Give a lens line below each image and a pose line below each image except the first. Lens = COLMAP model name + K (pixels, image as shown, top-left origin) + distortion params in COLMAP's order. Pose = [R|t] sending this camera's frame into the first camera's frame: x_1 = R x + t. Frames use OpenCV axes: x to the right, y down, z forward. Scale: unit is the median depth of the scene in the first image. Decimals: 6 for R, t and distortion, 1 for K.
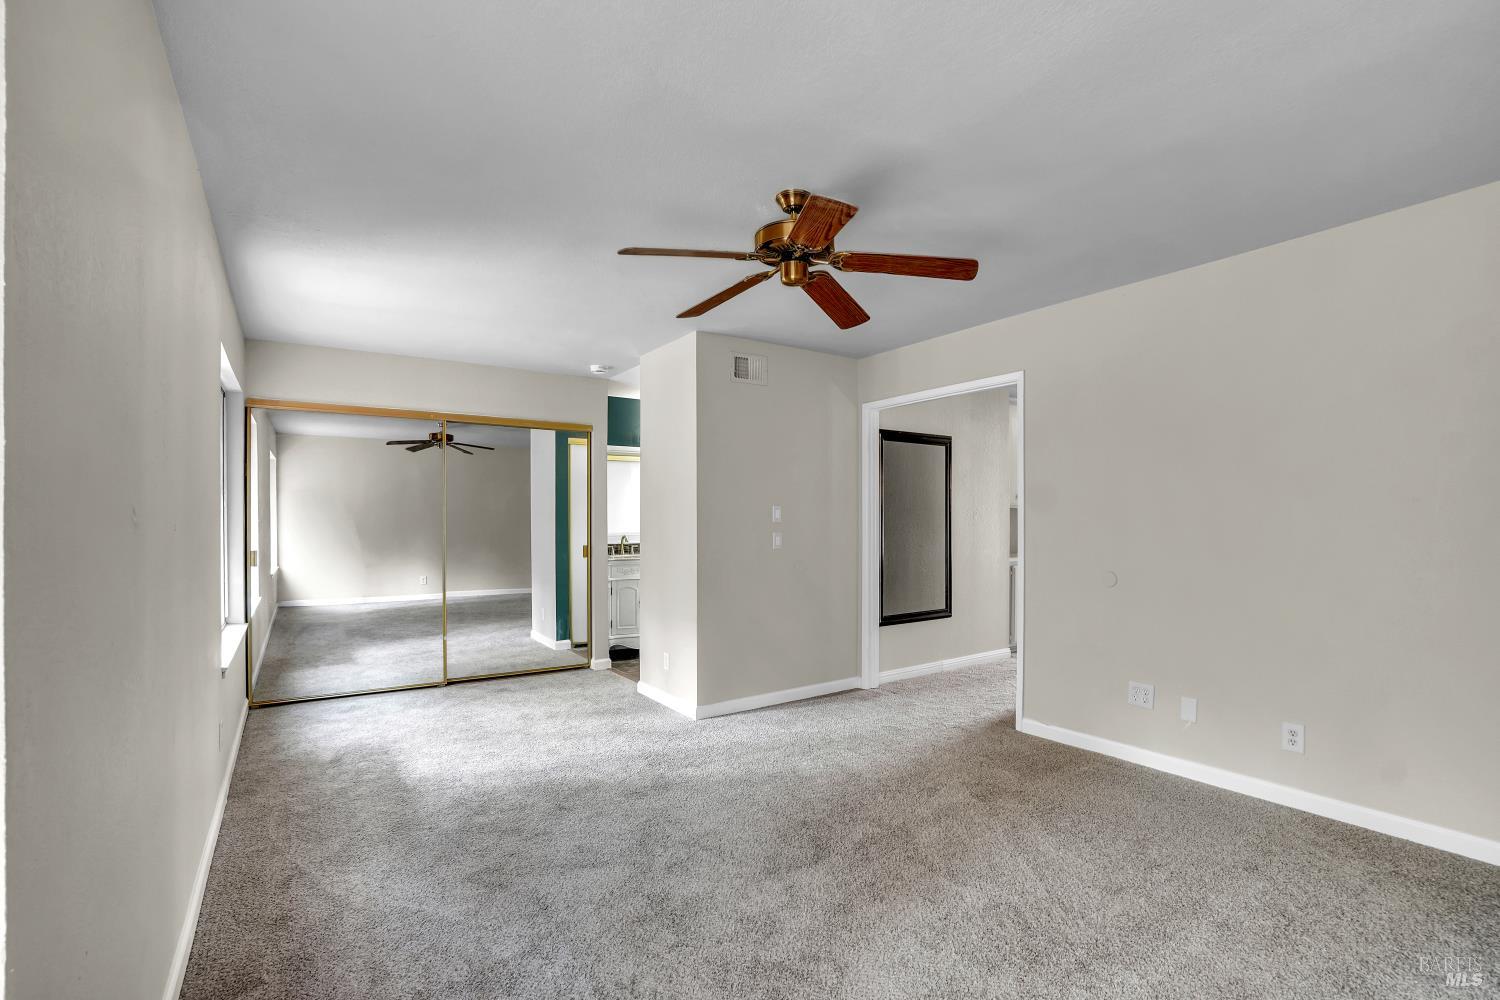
lens RADIAL K [[665.0, 0, 753.4], [0, 665.0, 504.1], [0, 0, 1]] dist [-0.055195, 0.017305]
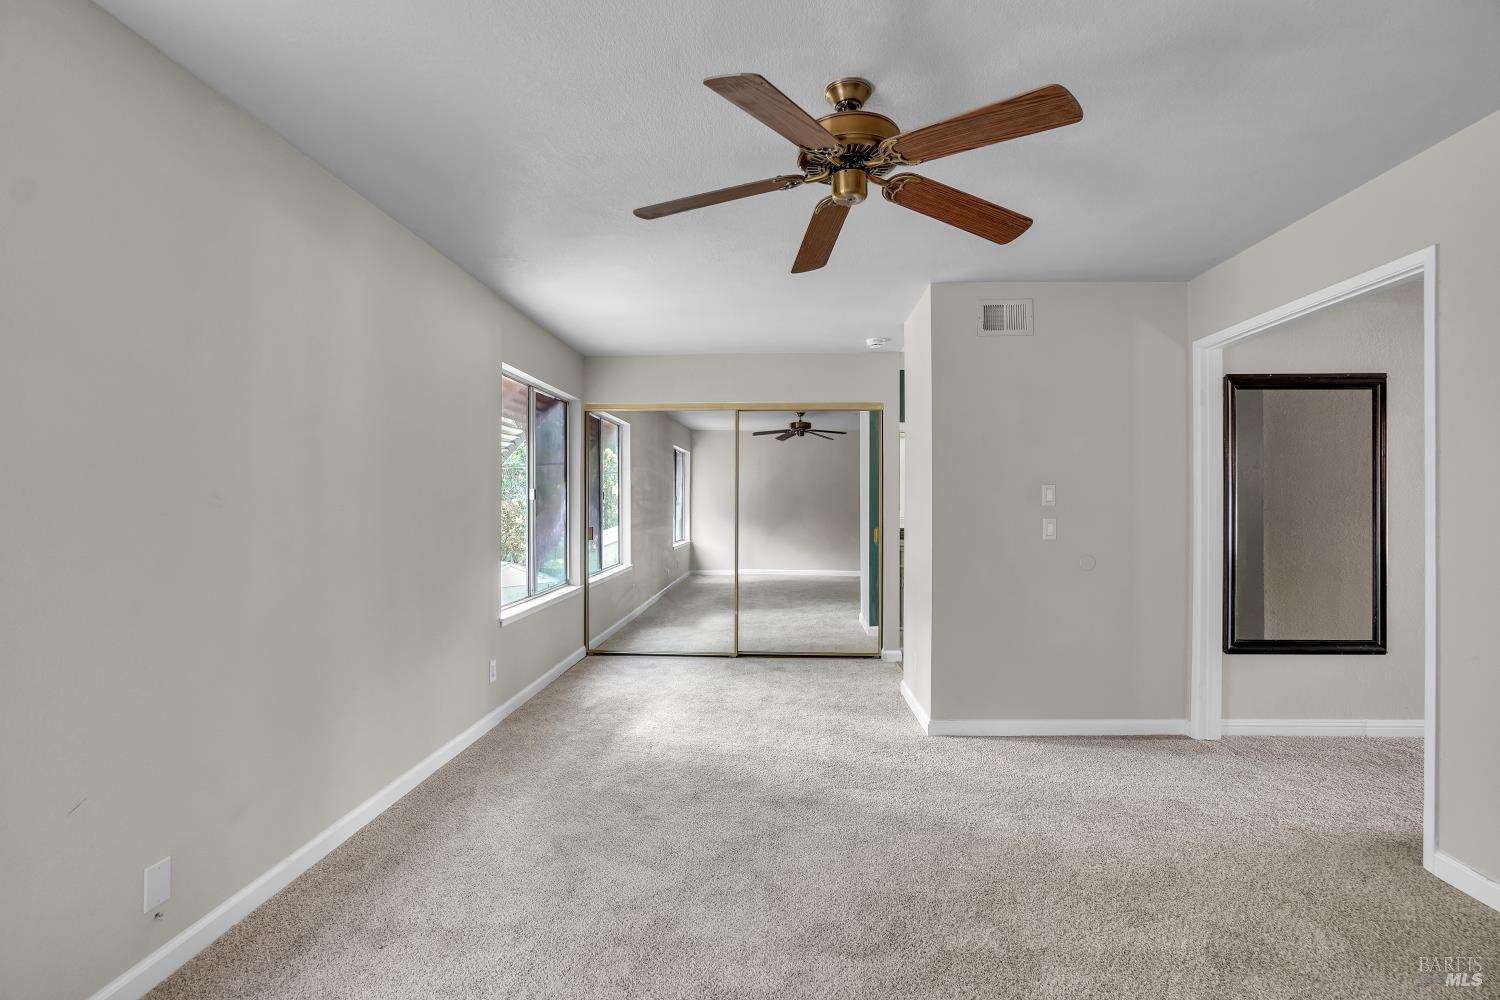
lens RADIAL K [[665.0, 0, 737.6], [0, 665.0, 487.7], [0, 0, 1]] dist [-0.055195, 0.017305]
pose [[0.797633, -0.012036, -0.603023, 0.225692], [0.013207, 0.999910, -0.002488, 0.003141], [0.602999, -0.005980, 0.797720, 0.163435]]
